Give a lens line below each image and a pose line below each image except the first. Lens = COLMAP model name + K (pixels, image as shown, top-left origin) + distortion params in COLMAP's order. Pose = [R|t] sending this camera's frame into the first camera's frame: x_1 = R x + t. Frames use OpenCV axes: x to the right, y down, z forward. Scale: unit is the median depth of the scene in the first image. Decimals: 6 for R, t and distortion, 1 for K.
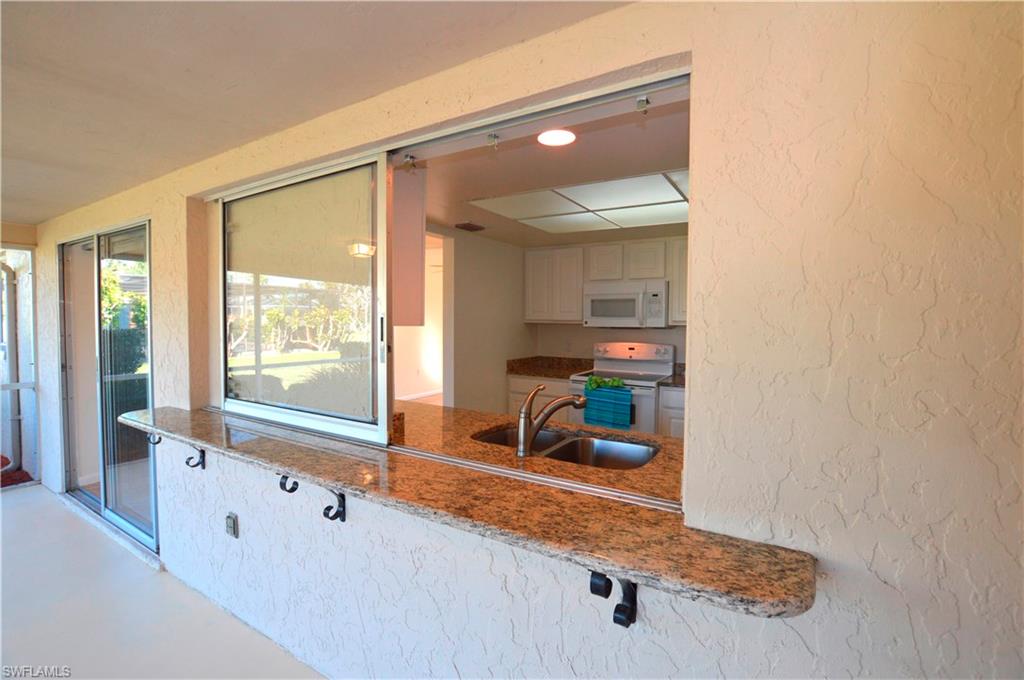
lens RADIAL K [[454.8, 0, 516.6], [0, 454.8, 333.9], [0, 0, 1]] dist [-0.035875, 0.006452]
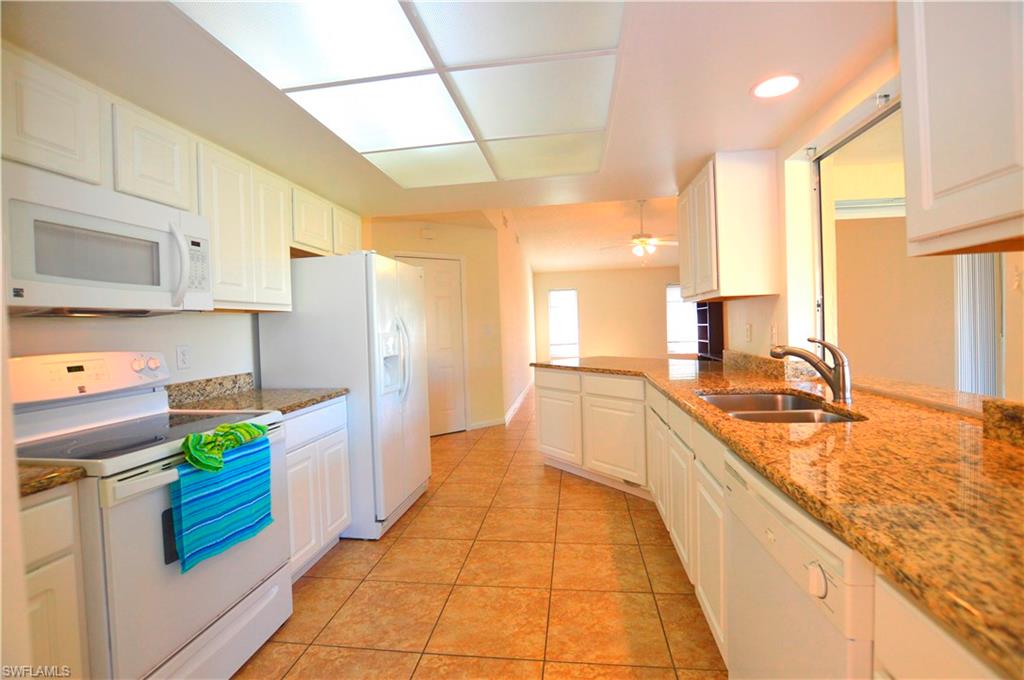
lens RADIAL K [[454.8, 0, 516.6], [0, 454.8, 333.9], [0, 0, 1]] dist [-0.035875, 0.006452]
pose [[-0.403633, -0.009168, 0.914875, -0.255213], [0.063258, 0.997277, 0.037902, 0.012614], [-0.912732, 0.073171, -0.401954, 0.820249]]
